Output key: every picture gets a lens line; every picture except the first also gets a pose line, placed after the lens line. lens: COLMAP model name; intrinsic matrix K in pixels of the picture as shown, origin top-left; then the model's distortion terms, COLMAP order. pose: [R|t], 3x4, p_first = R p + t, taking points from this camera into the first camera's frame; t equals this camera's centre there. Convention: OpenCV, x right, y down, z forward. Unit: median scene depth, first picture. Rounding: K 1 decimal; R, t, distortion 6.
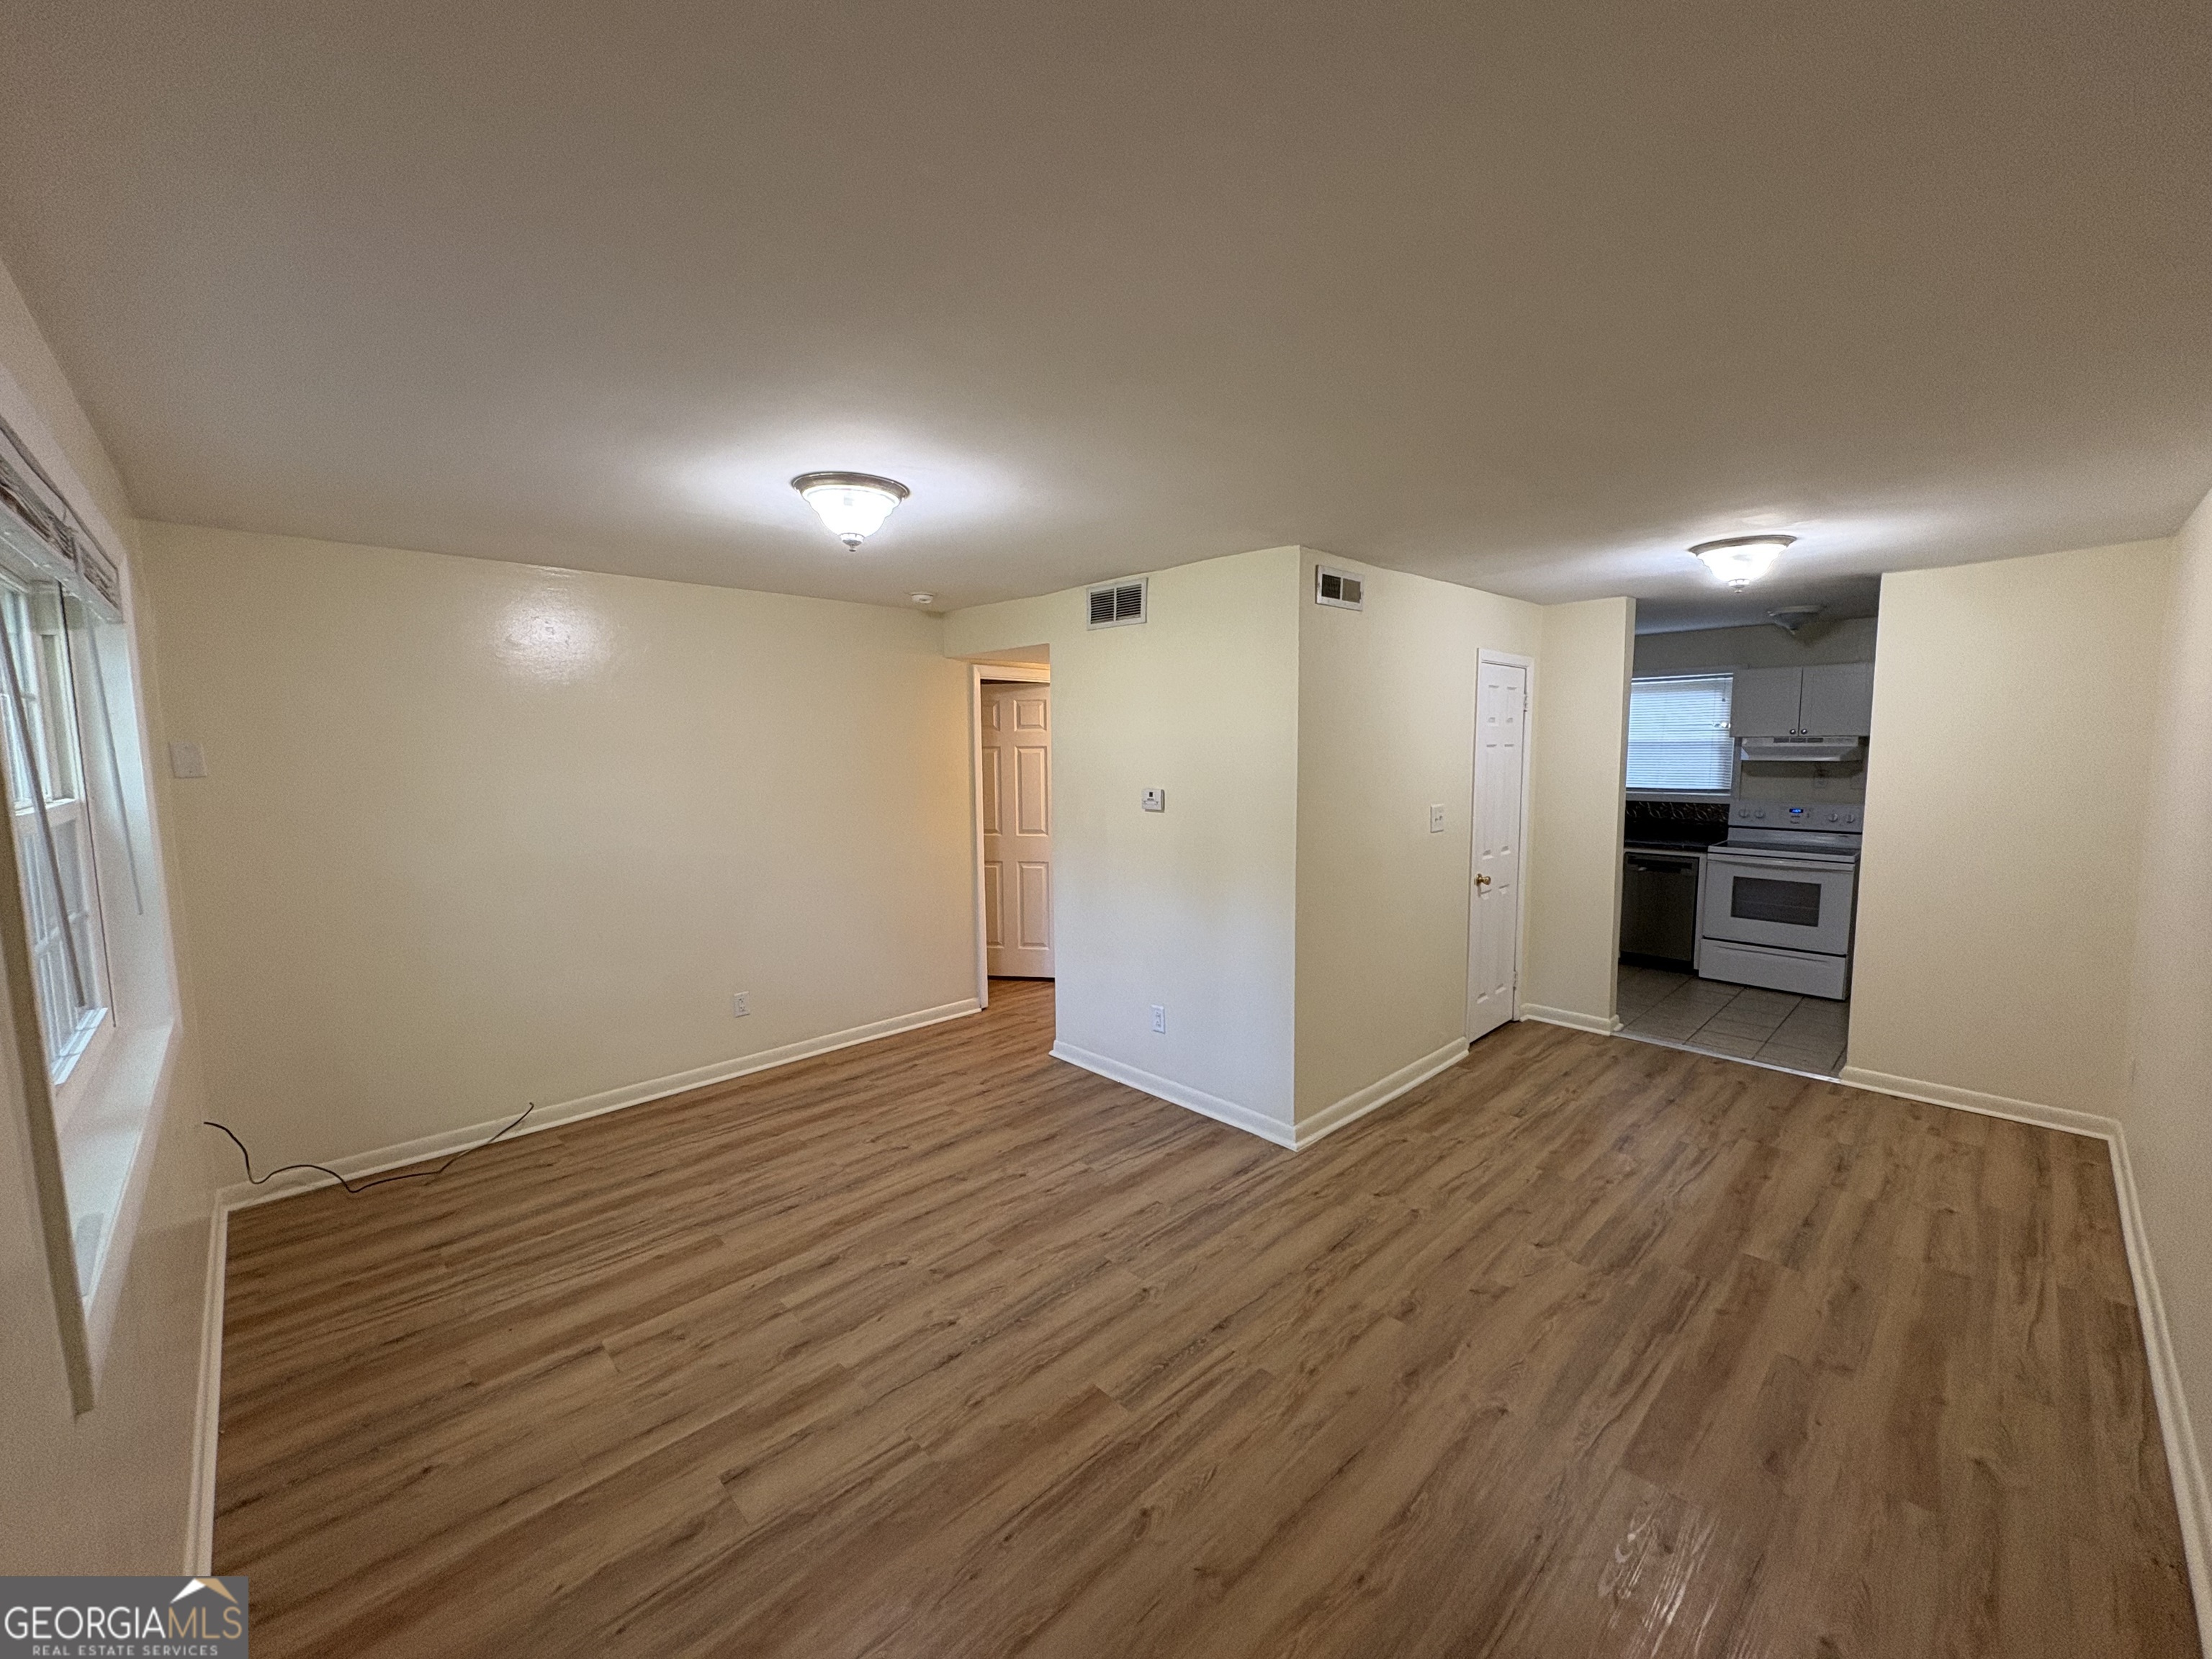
lens RADIAL K [[874.5, 0, 1111.1], [0, 874.5, 832.9], [0, 0, 1]] dist [0.000948, -0.000233]
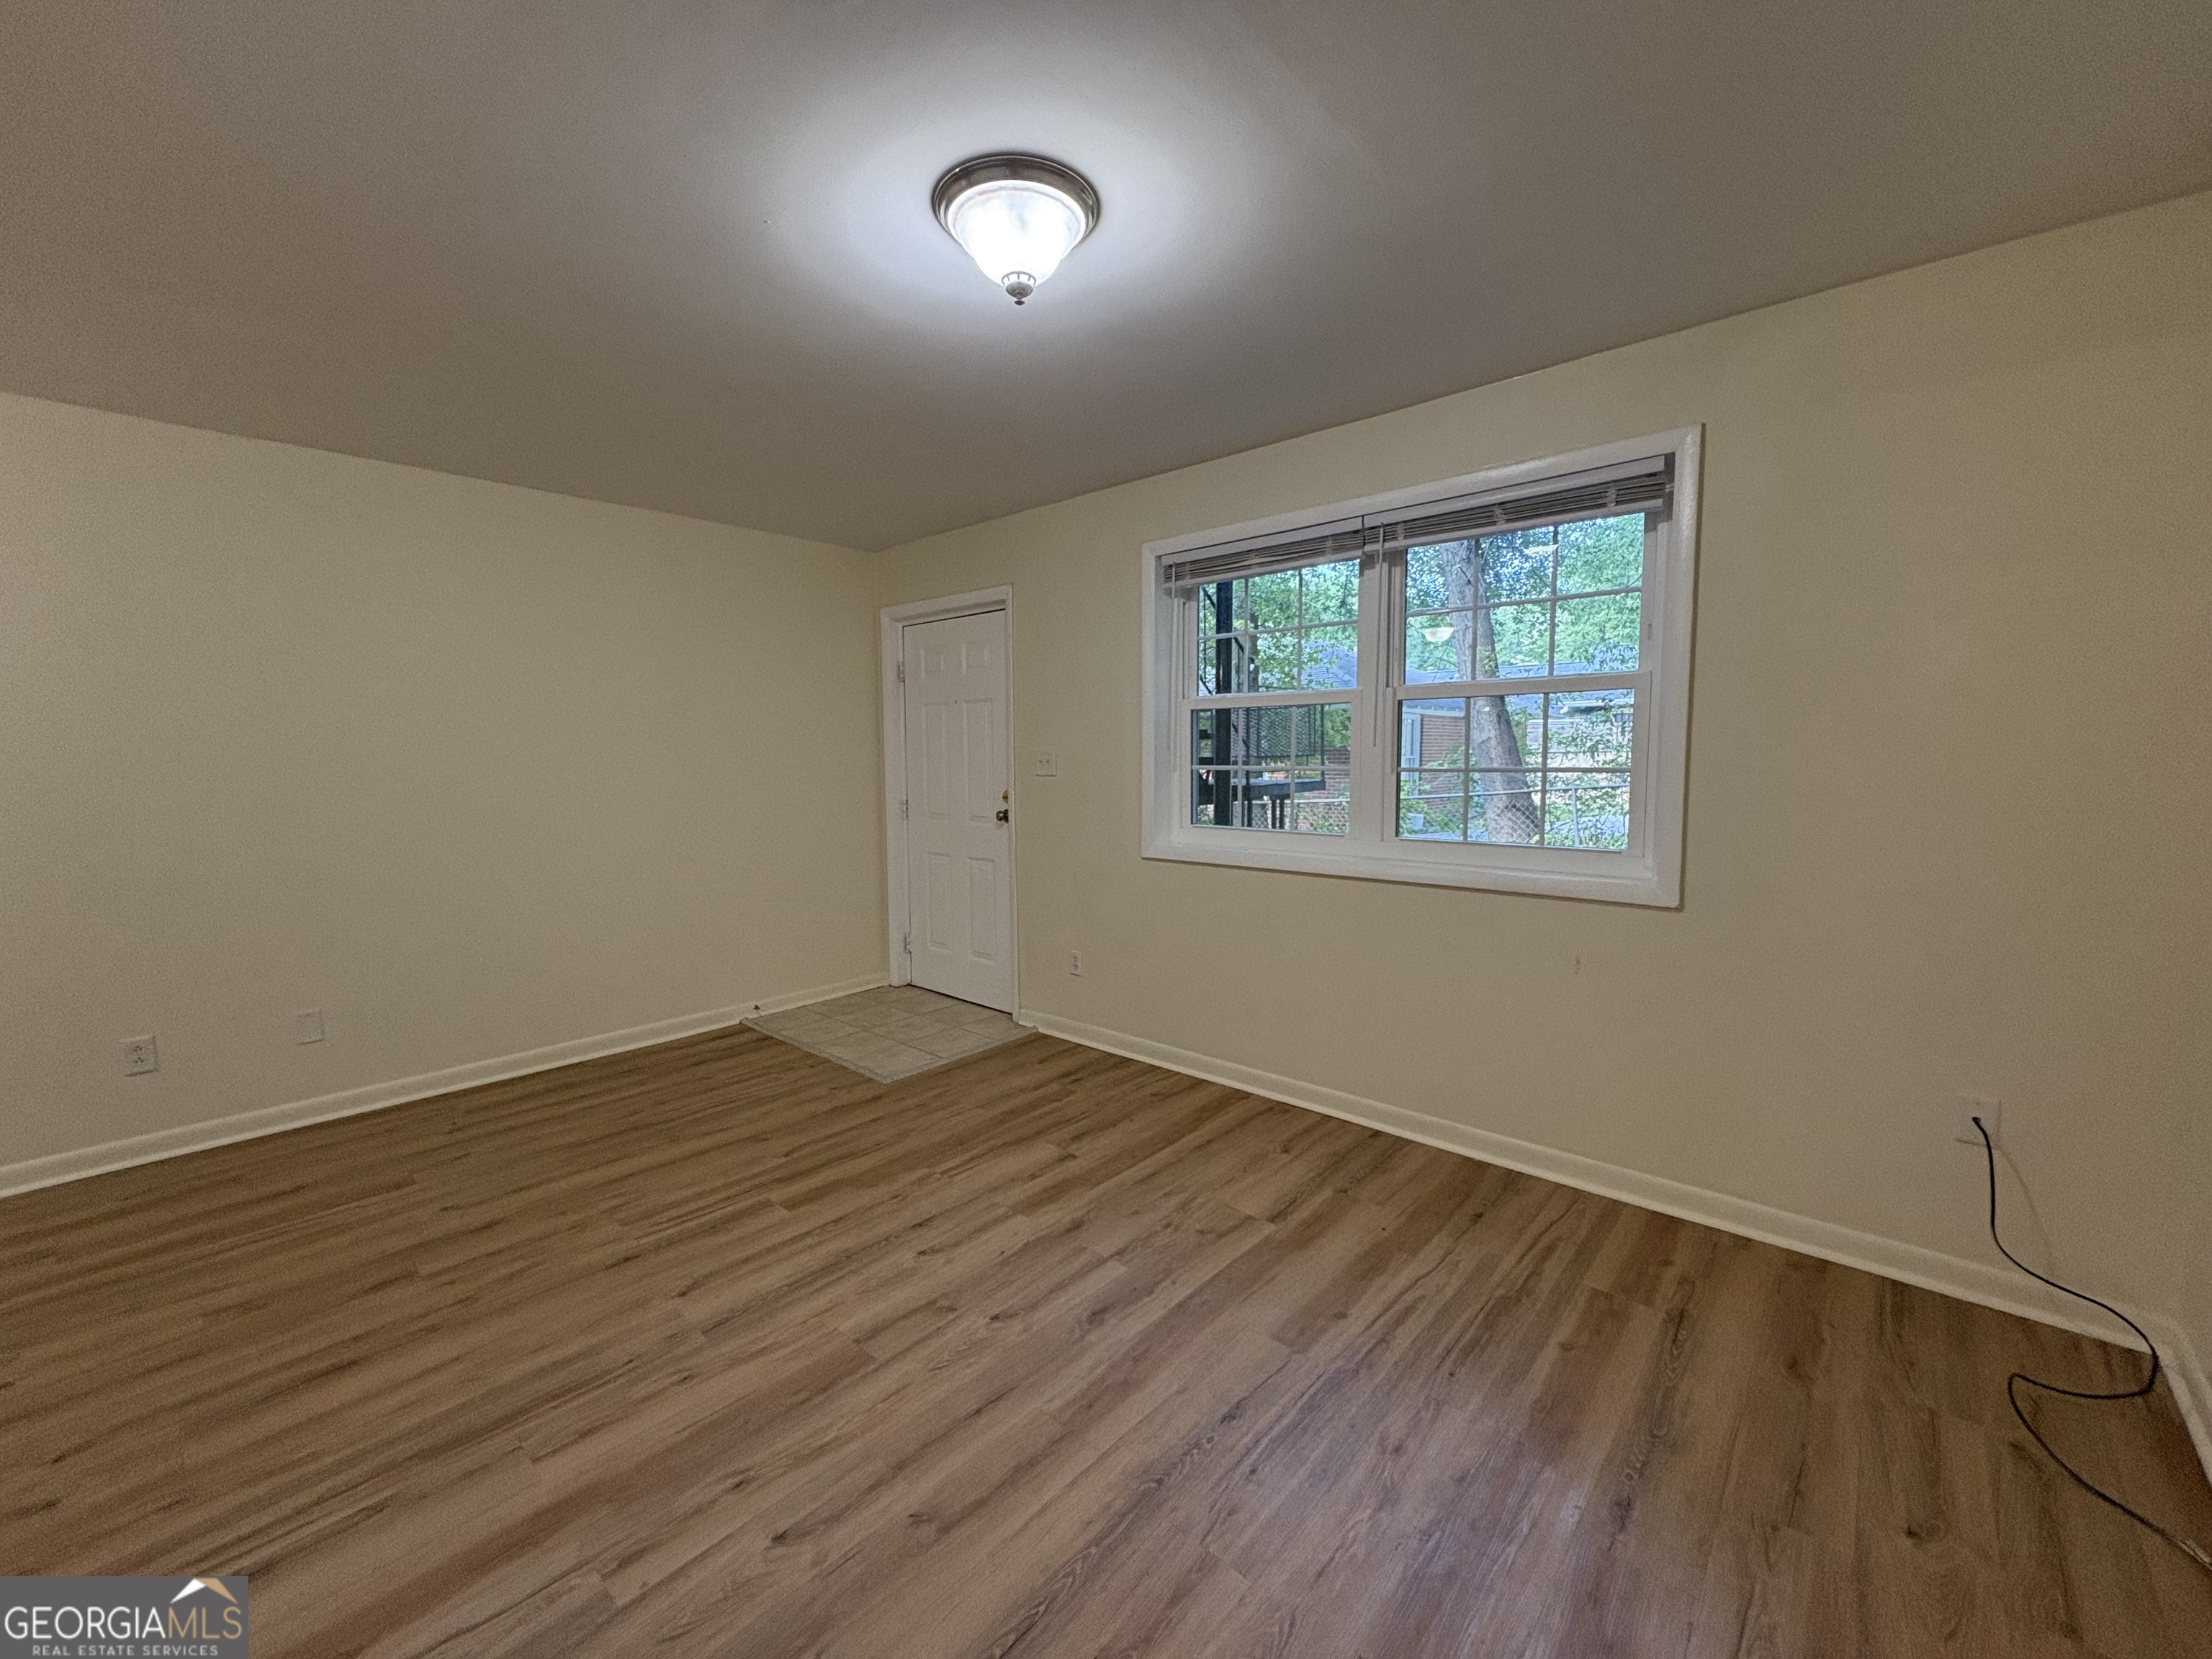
lens RADIAL K [[874.5, 0, 1117.4], [0, 874.5, 841.9], [0, 0, 1]] dist [0.000948, -0.000233]
pose [[-0.996477, 0.024782, -0.080120, -0.319554], [0.007925, 0.978892, 0.204223, -0.051122], [0.083490, 0.202868, -0.975640, 1.804537]]
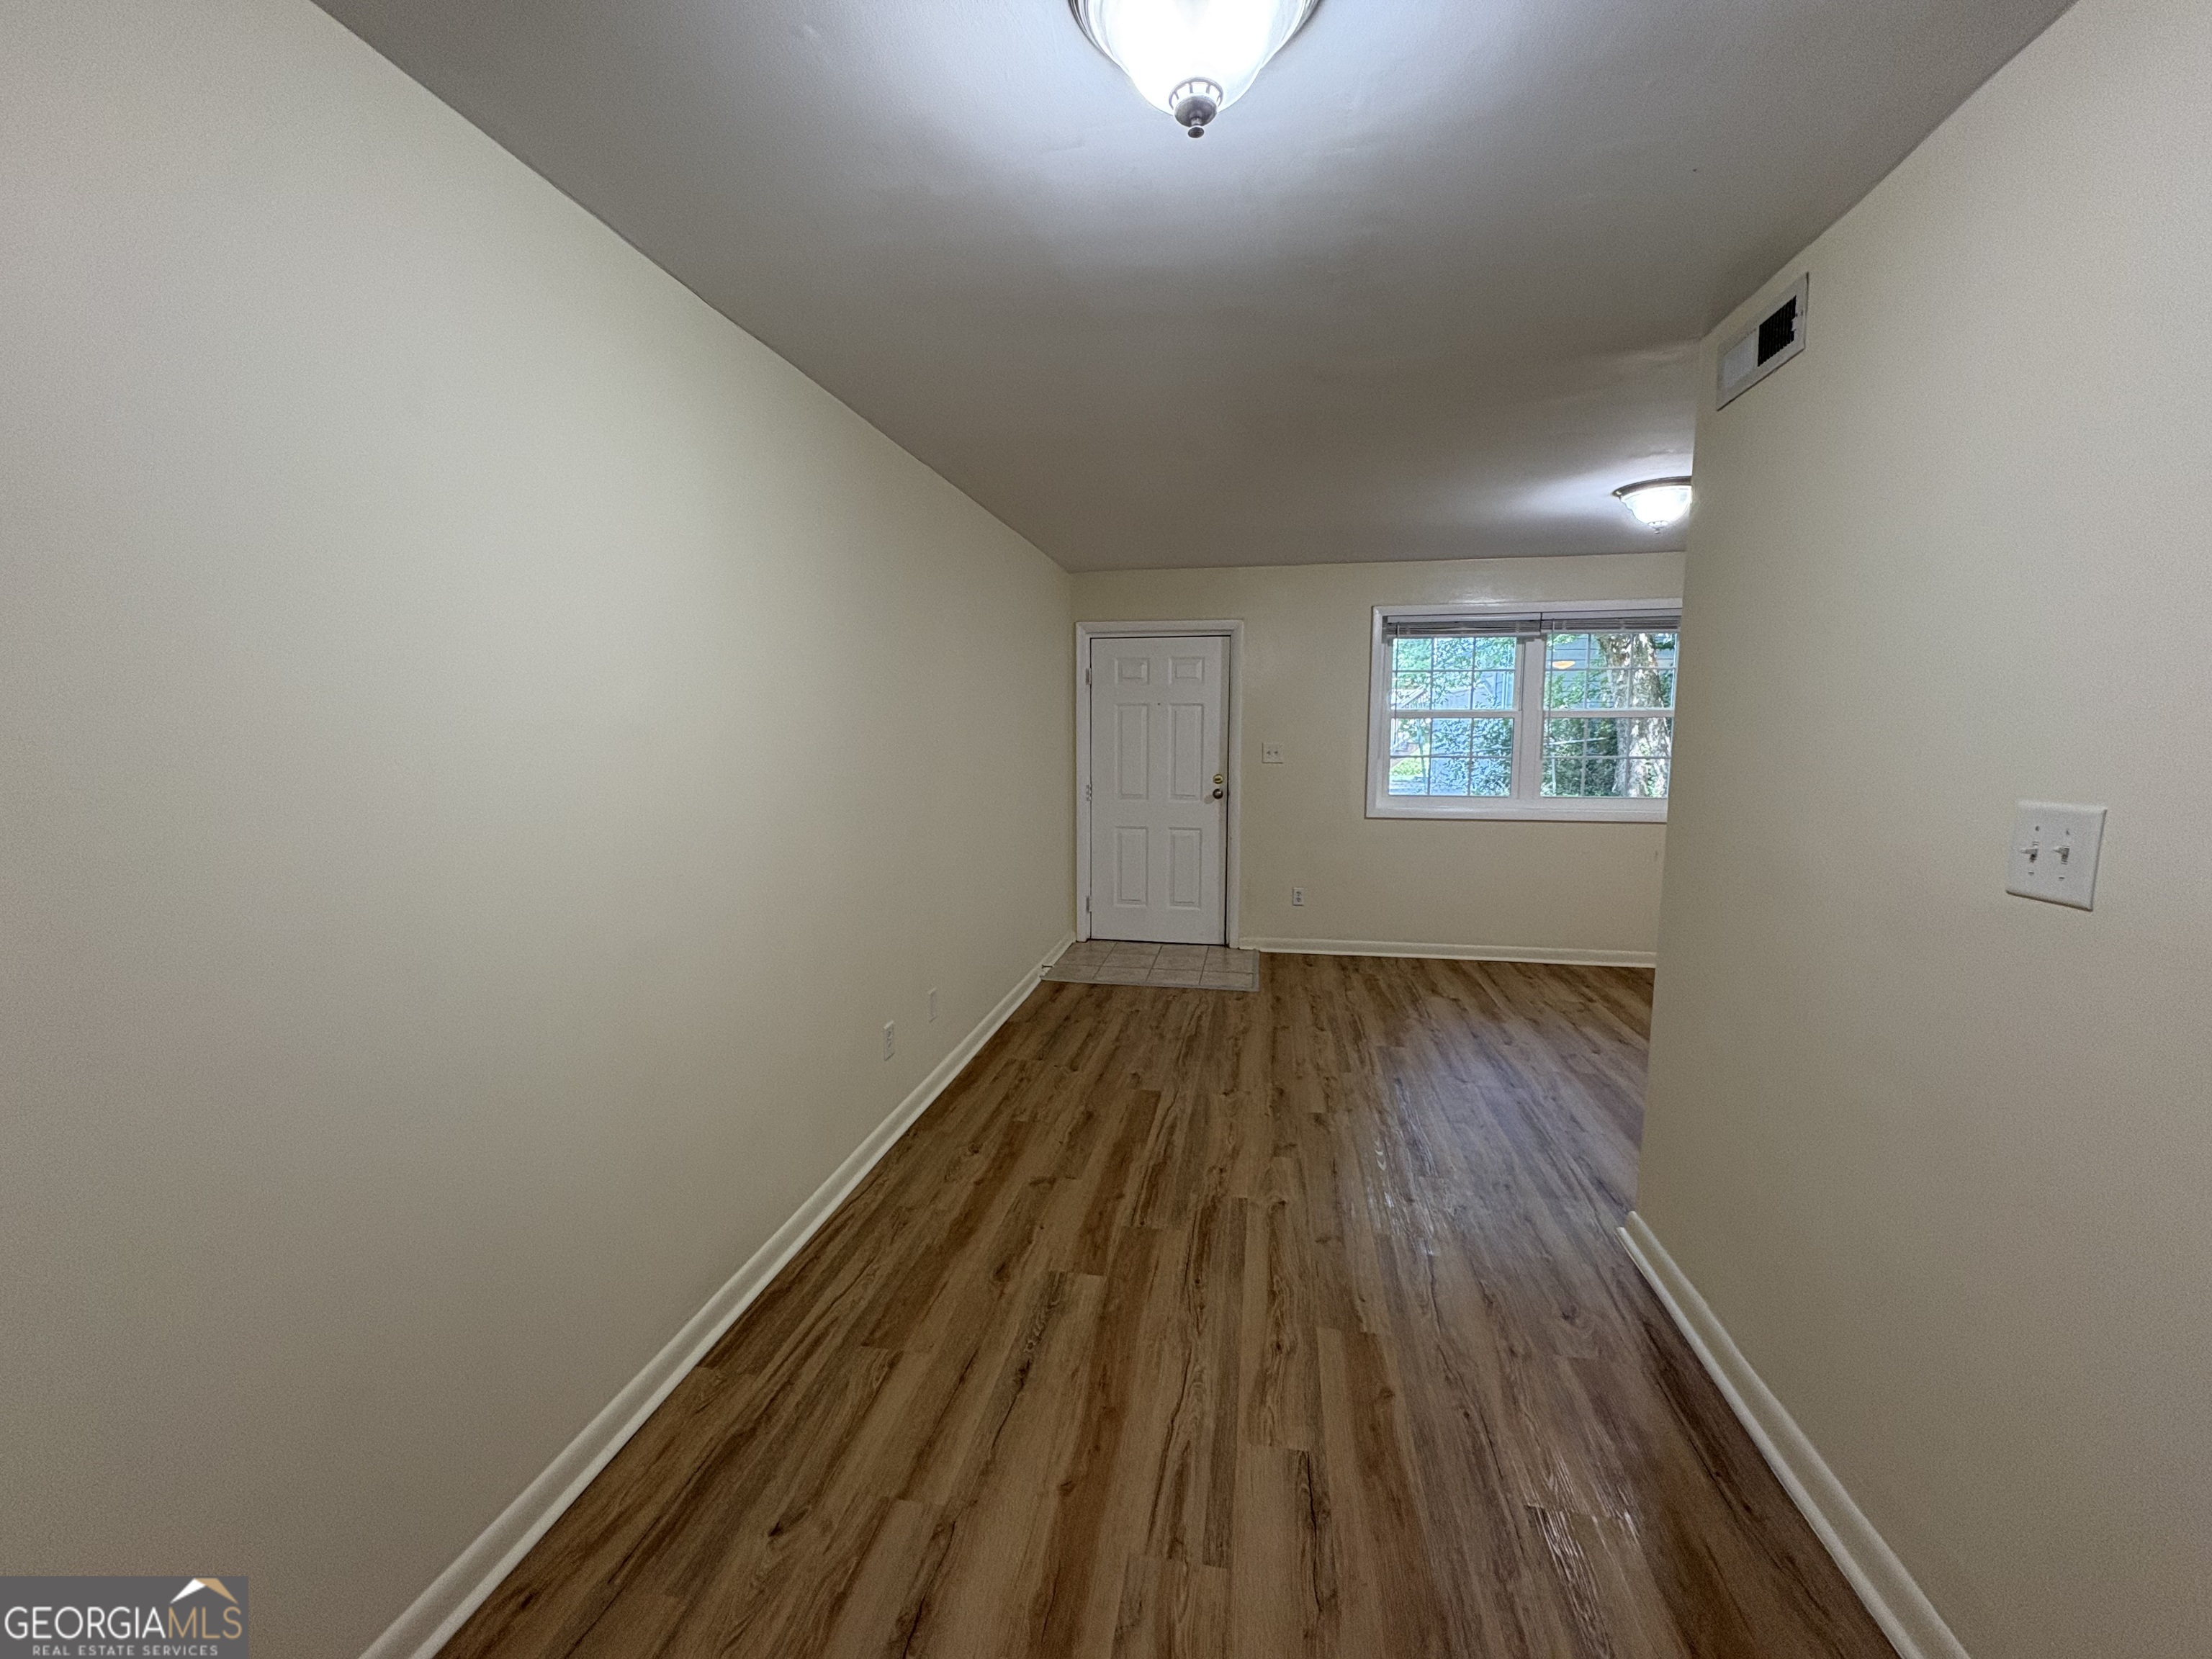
lens RADIAL K [[874.5, 0, 1111.3], [0, 874.5, 832.8], [0, 0, 1]] dist [0.000948, -0.000233]
pose [[-0.808021, 0.082036, -0.583415, 1.279022], [-0.051911, 0.976493, 0.209204, -0.108557], [0.586863, 0.199326, -0.784768, 1.724079]]
